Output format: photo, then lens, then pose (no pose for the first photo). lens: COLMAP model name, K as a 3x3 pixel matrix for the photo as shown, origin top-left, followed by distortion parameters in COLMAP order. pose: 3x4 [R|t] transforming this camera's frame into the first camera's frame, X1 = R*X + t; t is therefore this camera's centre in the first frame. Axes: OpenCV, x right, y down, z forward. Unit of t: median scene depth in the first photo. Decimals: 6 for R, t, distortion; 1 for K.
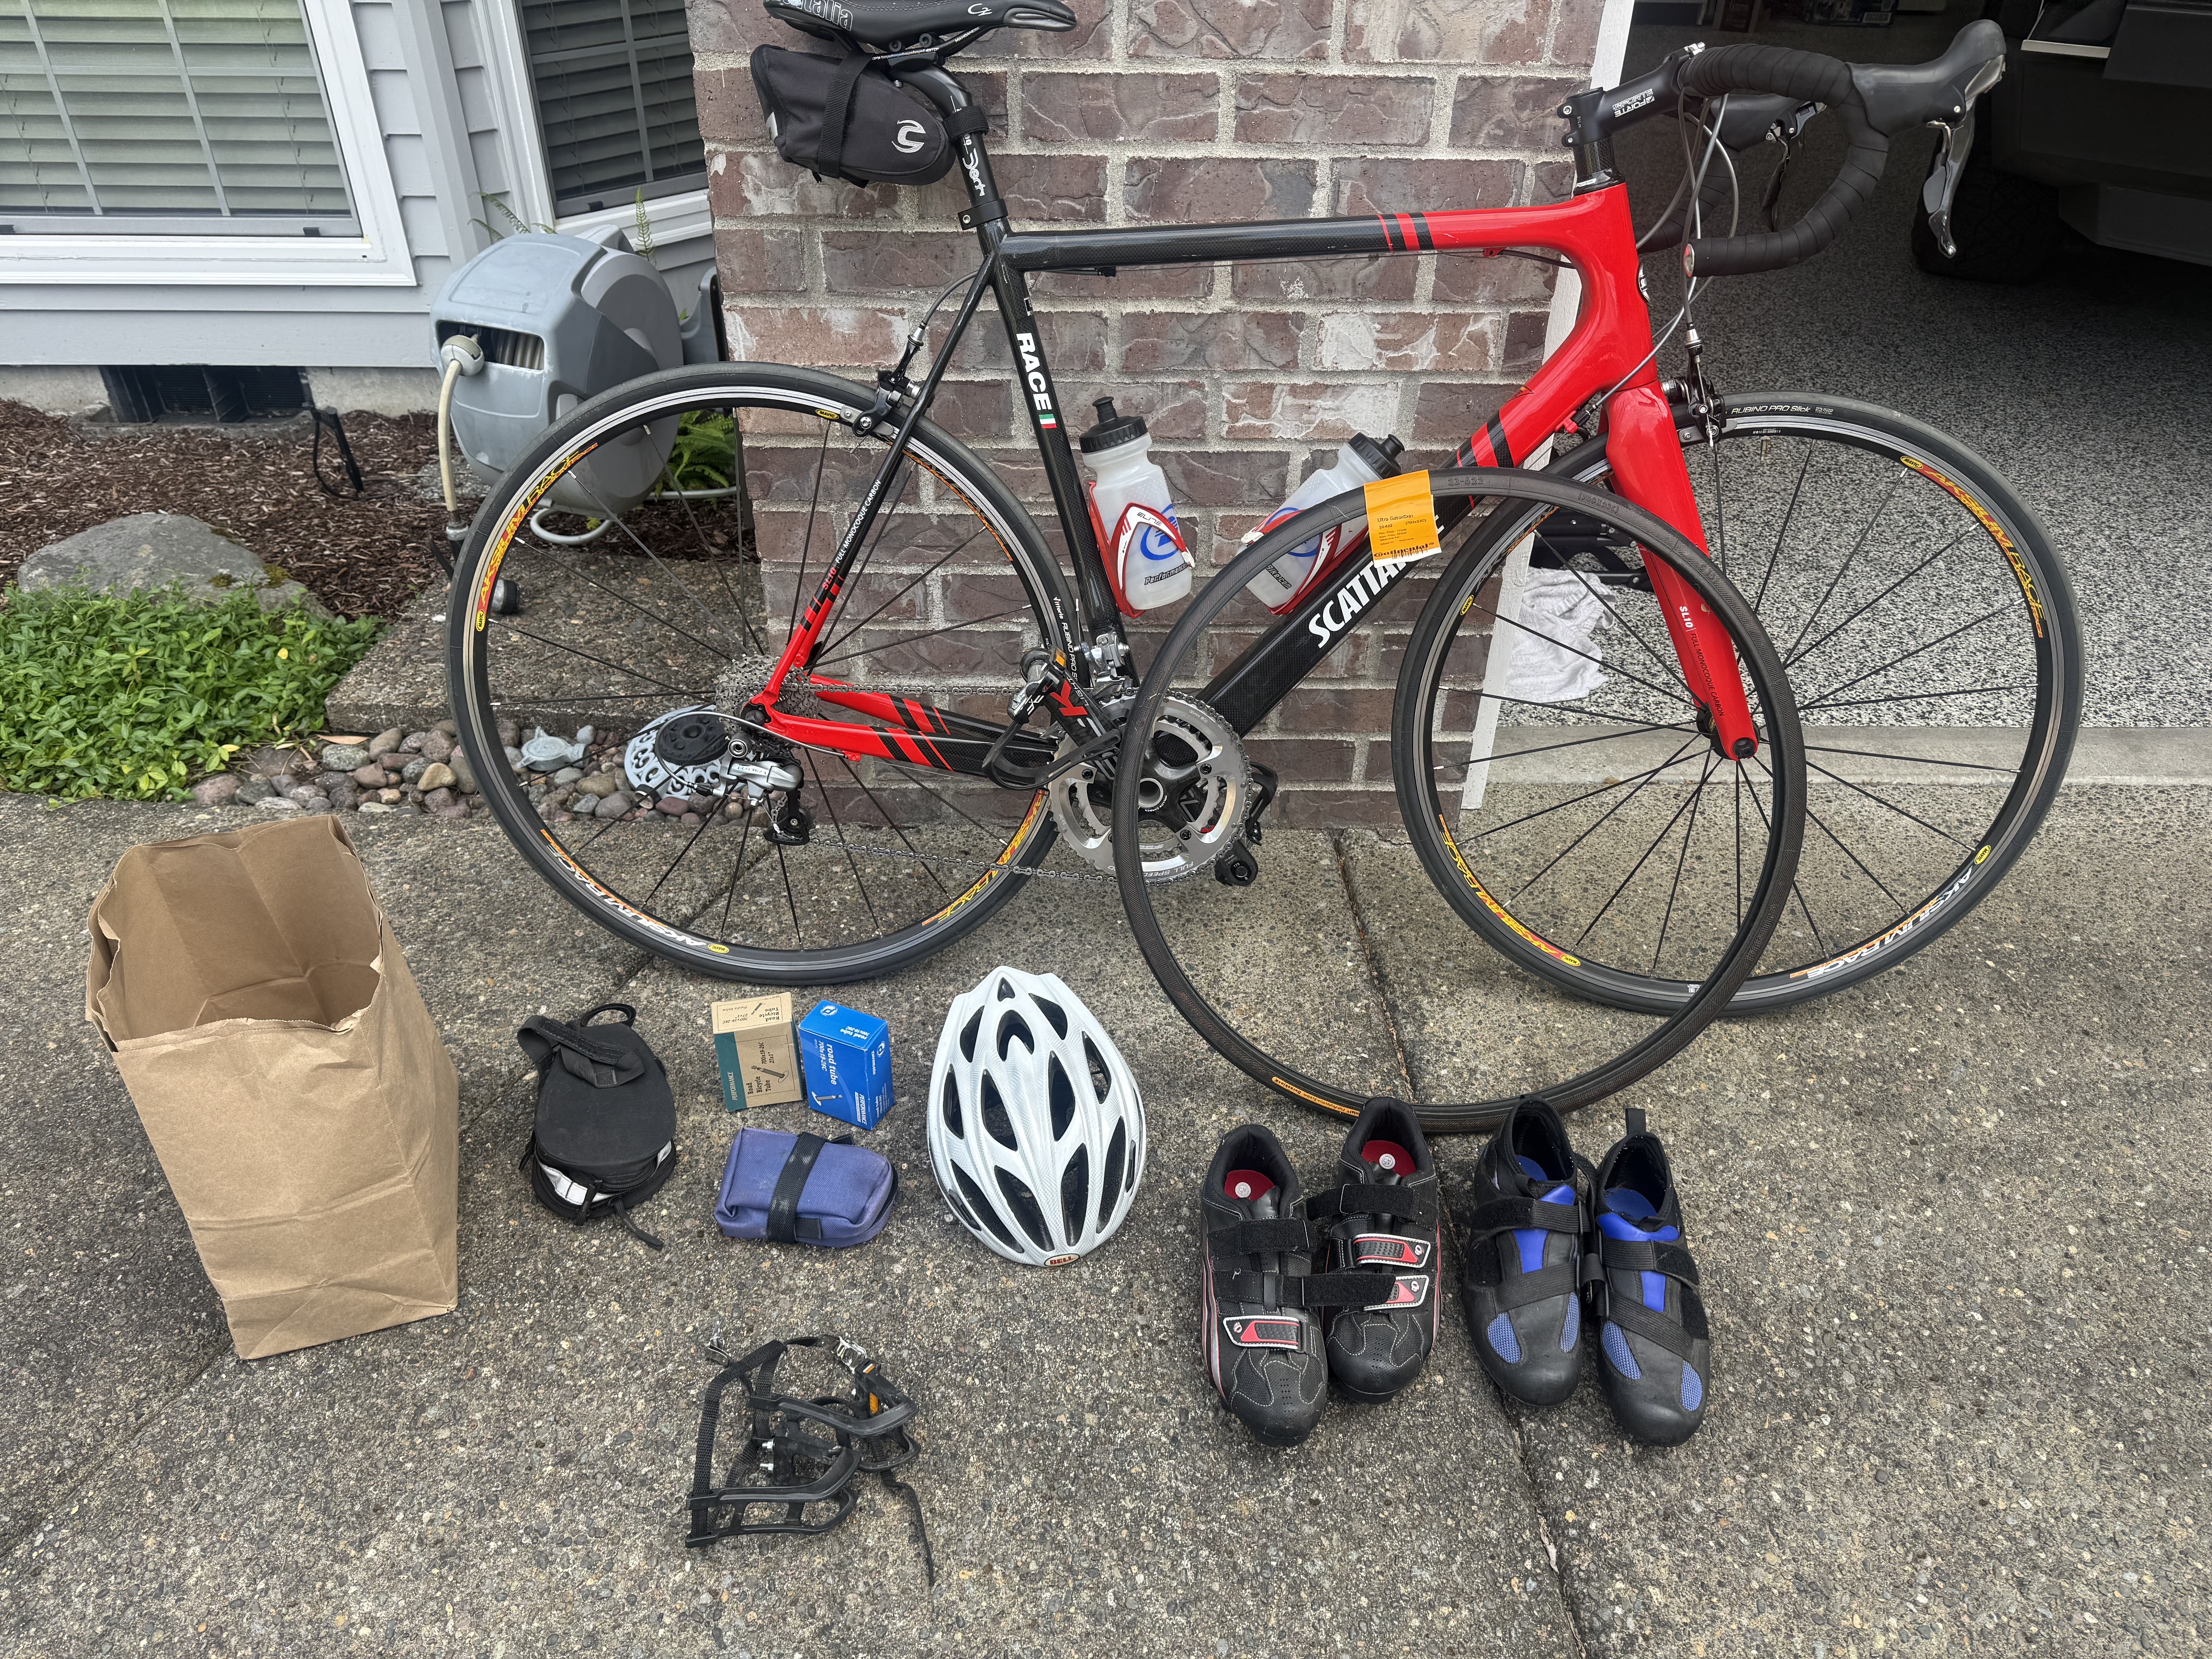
lens RADIAL K [[1570.1, 0, 1095.3], [0, 1570.1, 837.8], [0, 0, 1]] dist [0.029600, -0.042987]
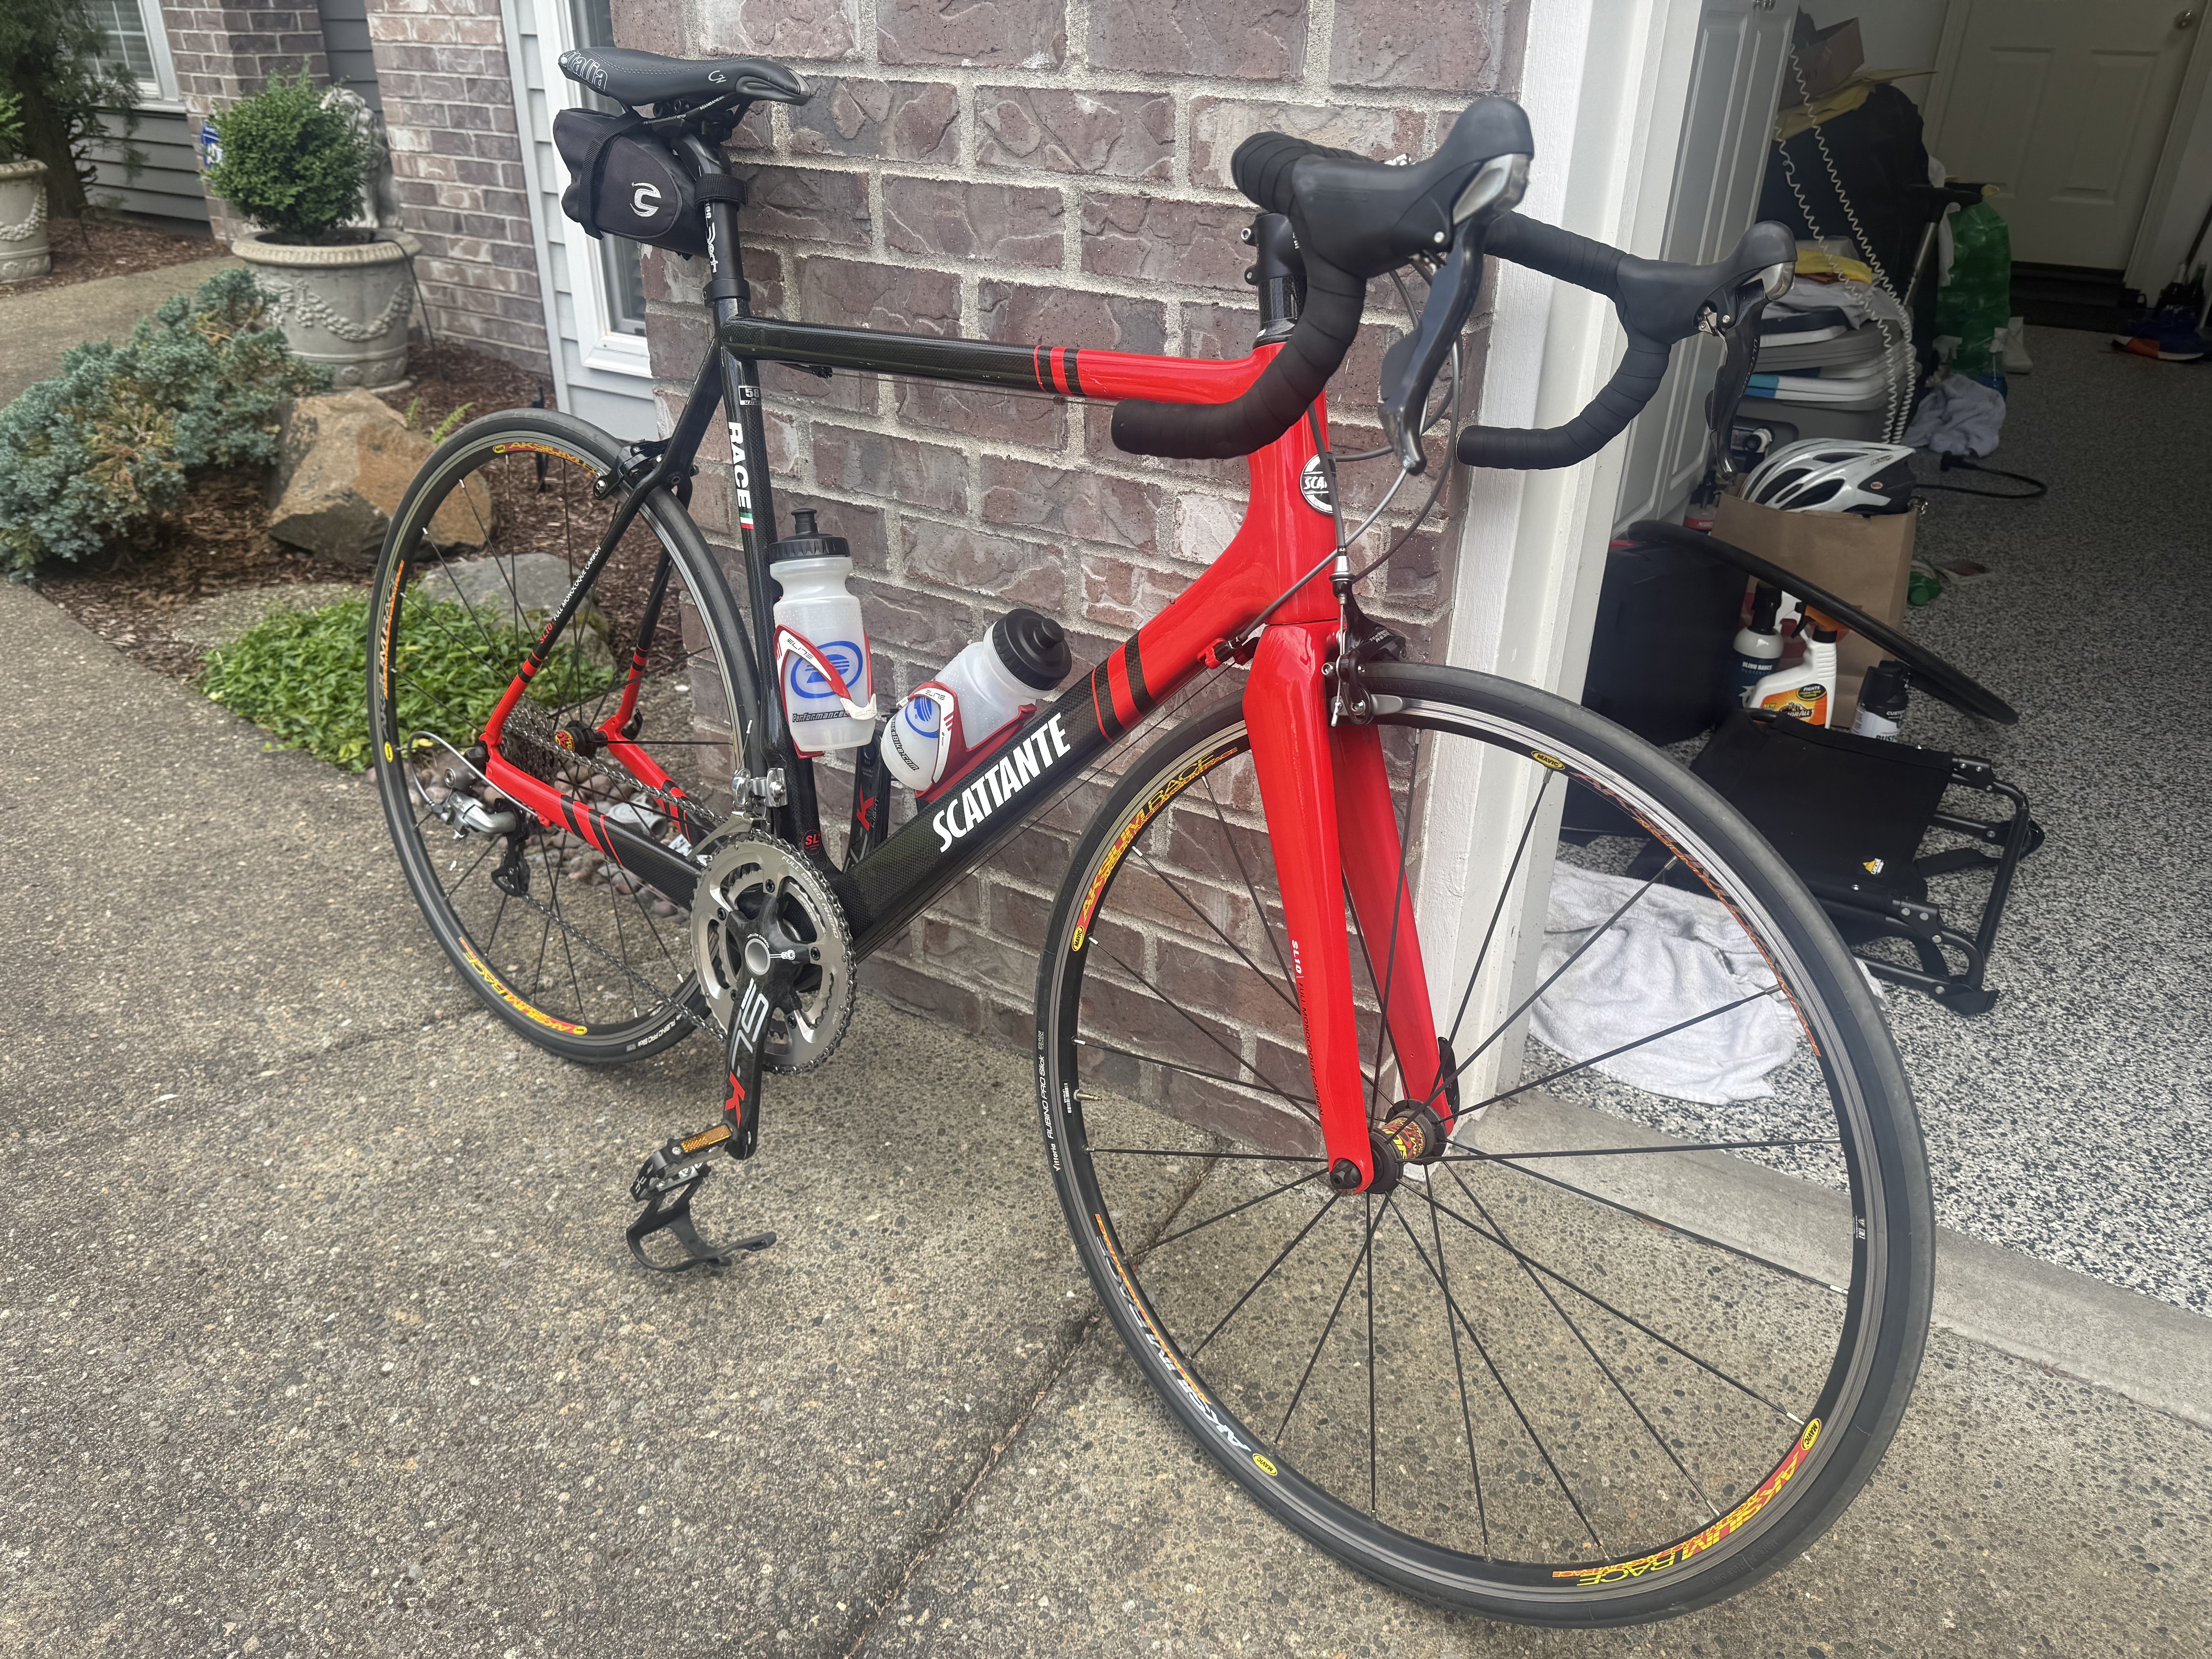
lens RADIAL K [[1570.1, 0, 1110.7], [0, 1570.1, 831.3], [0, 0, 1]] dist [0.029600, -0.042987]
pose [[0.850040, 0.250560, -0.463305, 0.488176], [-0.317973, 0.945351, -0.072139, -0.087092], [0.419911, 0.208639, 0.883258, 0.277725]]
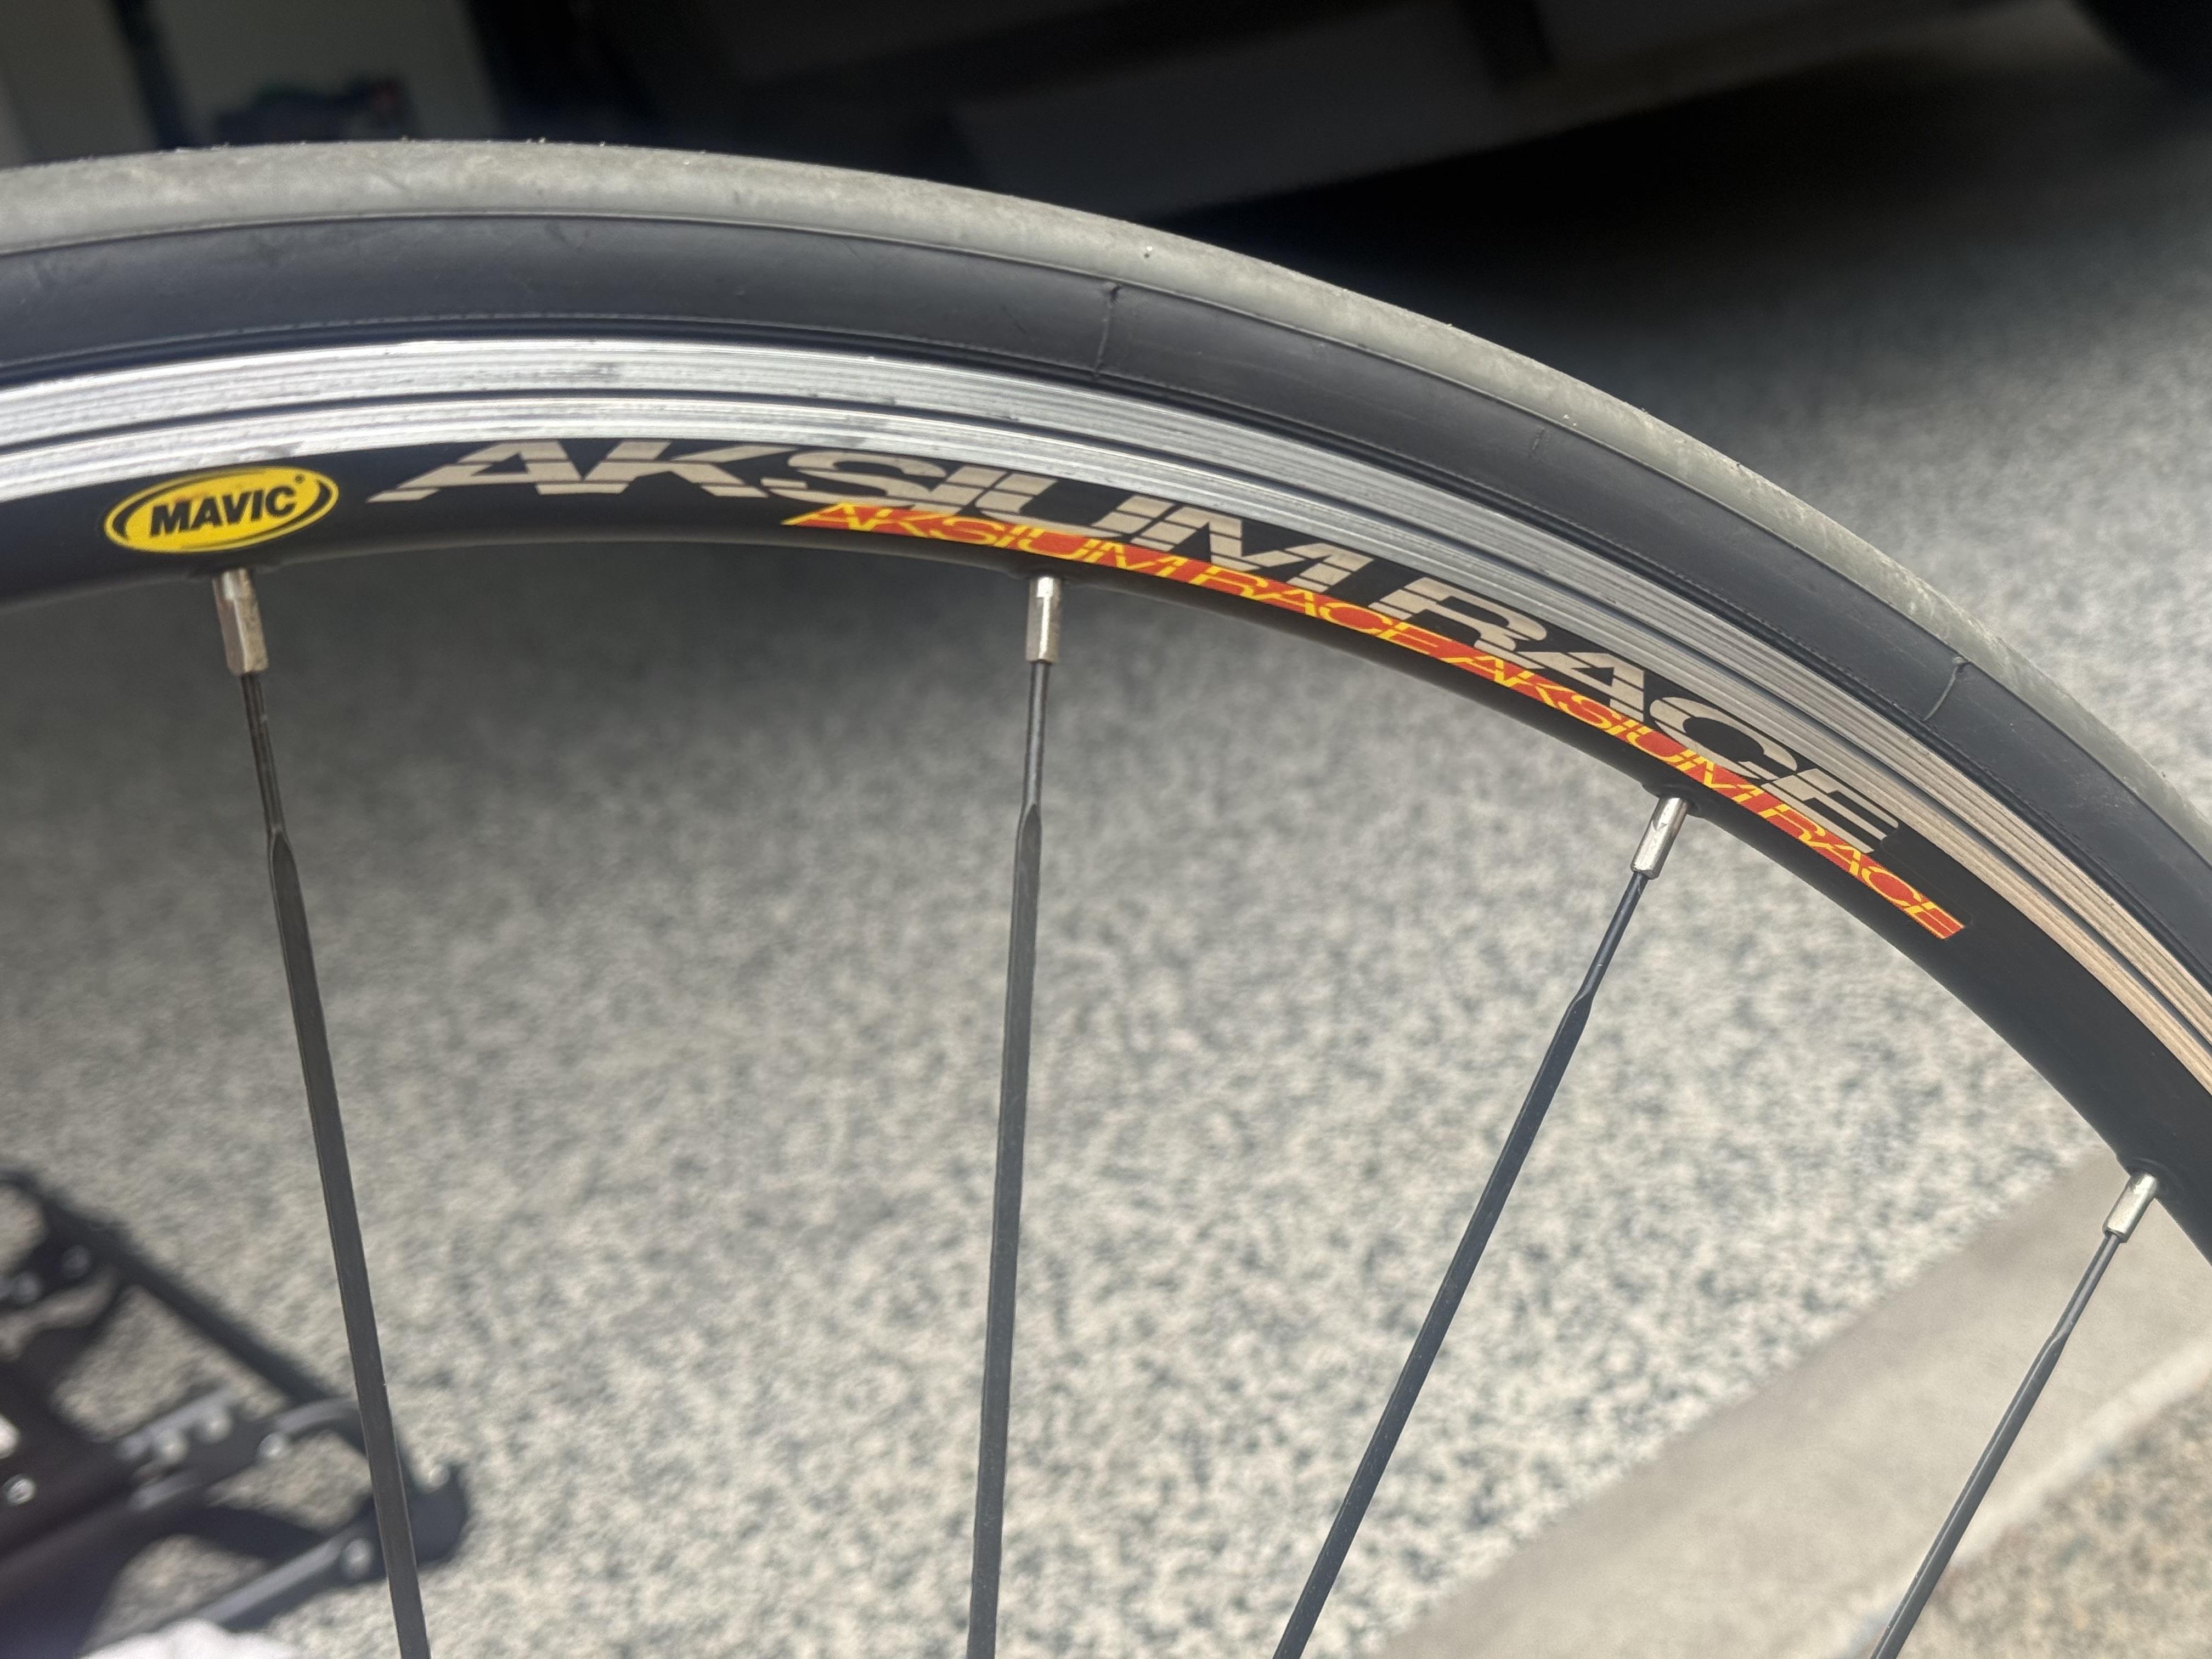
lens RADIAL K [[3099.7, 0, 1124.8], [0, 3099.7, 827.1], [0, 0, 1]] dist [0.124121, 0.000000]
pose [[0.770002, -0.377324, 0.514513, 0.309436], [0.539092, 0.816082, -0.208303, -0.120367], [-0.341287, 0.437764, 0.831797, 0.658356]]
